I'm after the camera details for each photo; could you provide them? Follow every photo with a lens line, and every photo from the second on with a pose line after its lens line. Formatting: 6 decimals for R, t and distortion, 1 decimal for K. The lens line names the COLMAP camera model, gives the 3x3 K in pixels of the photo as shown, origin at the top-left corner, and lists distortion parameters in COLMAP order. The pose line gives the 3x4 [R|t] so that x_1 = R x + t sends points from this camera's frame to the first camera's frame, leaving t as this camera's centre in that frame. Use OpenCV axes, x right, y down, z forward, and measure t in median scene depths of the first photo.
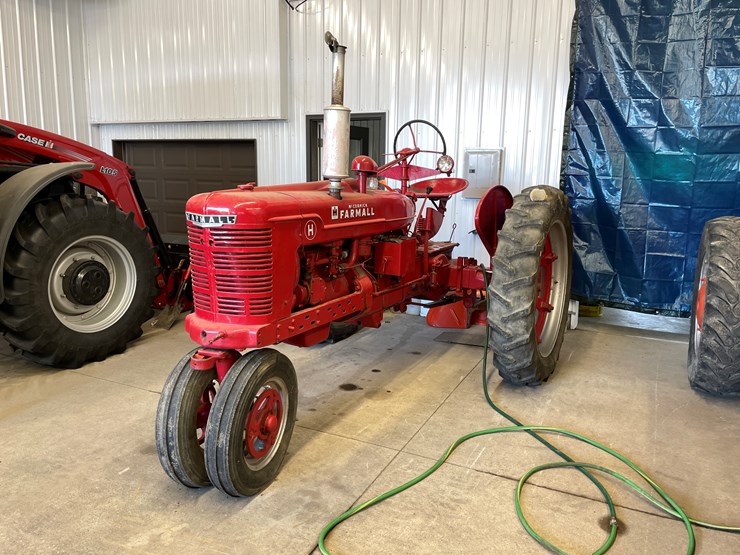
lens RADIAL K [[559.3, 0, 368.1], [0, 559.3, 272.9], [0, 0, 1]] dist [0.092745, -0.123234]
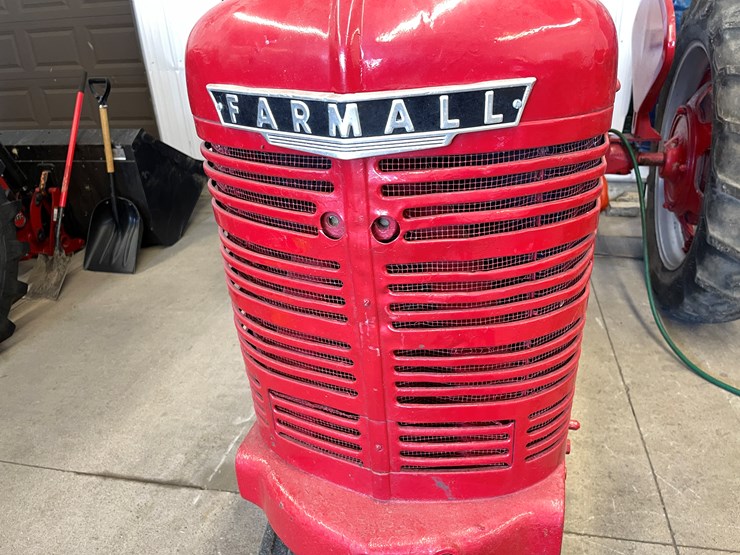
lens RADIAL K [[564.6, 0, 373.6], [0, 564.6, 273.6], [0, 0, 1]] dist [0.087975, -0.126734]
pose [[0.965669, -0.162006, 0.203070, -0.222359], [0.106671, 0.960059, 0.258666, -0.062498], [-0.236865, -0.228124, 0.944380, 0.540028]]
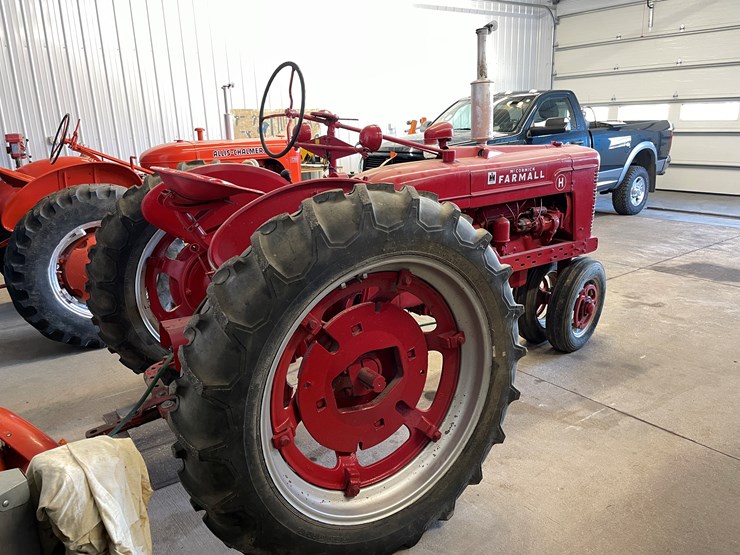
lens RADIAL K [[564.6, 0, 373.6], [0, 564.6, 273.6], [0, 0, 1]] dist [0.087975, -0.126734]
pose [[-0.899248, -0.102670, 0.425219, -0.325071], [0.094607, 0.903413, 0.418204, -0.361326], [-0.427085, 0.416298, -0.802680, 1.790577]]
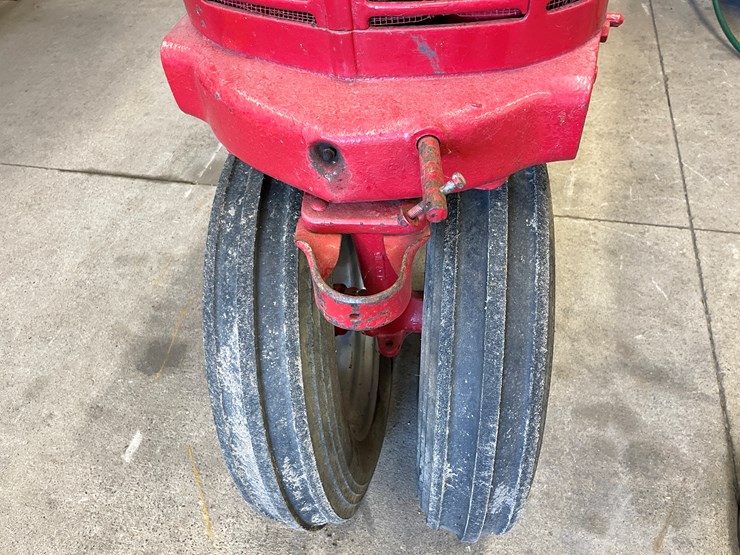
lens RADIAL K [[564.6, 0, 373.6], [0, 564.6, 273.6], [0, 0, 1]] dist [0.087975, -0.126734]
pose [[0.968407, -0.232929, 0.089062, -0.210213], [0.126224, 0.765856, 0.630501, 0.009556], [-0.215071, -0.599340, 0.771062, 0.563091]]
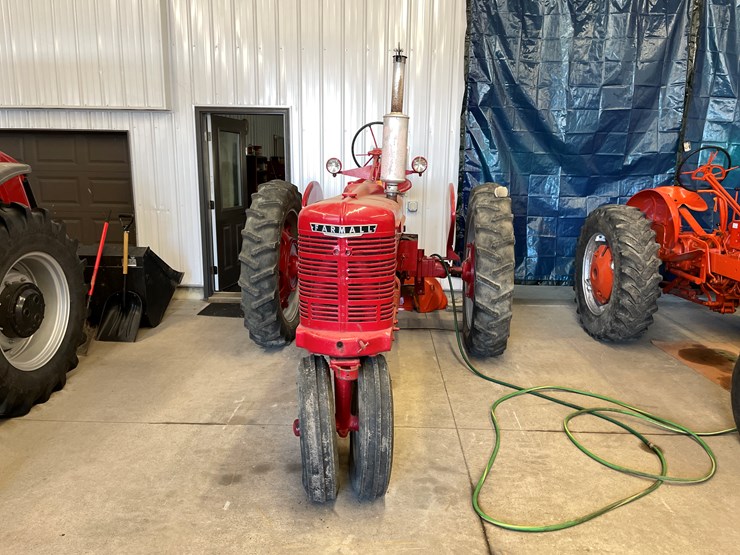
lens RADIAL K [[559.3, 0, 368.1], [0, 559.3, 272.9], [0, 0, 1]] dist [0.092745, -0.123234]
pose [[0.909307, -0.082538, 0.407858, -0.443401], [0.073999, 0.996583, 0.036699, -0.035023], [-0.409493, -0.003189, 0.912308, 0.053623]]
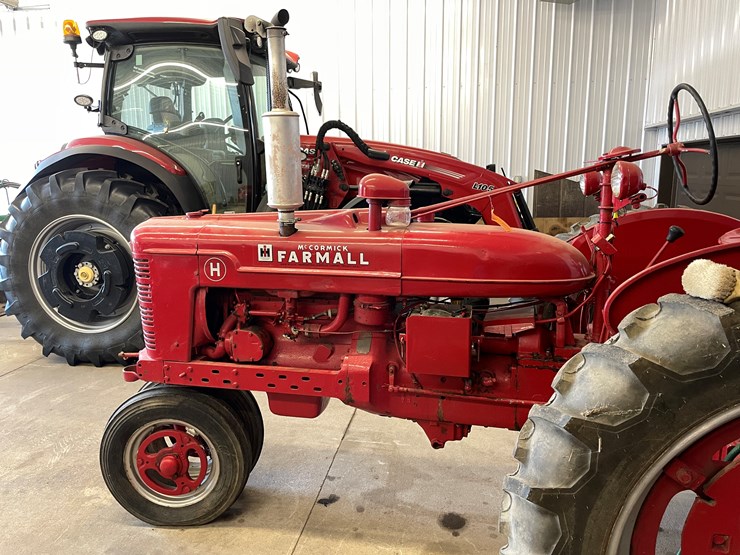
lens RADIAL K [[559.3, 0, 368.1], [0, 559.3, 272.9], [0, 0, 1]] dist [0.092745, -0.123234]
pose [[0.283989, 0.150406, -0.946957, 0.563294], [-0.154522, 0.981890, 0.109614, -0.149157], [0.946294, 0.115197, 0.302087, 0.730943]]
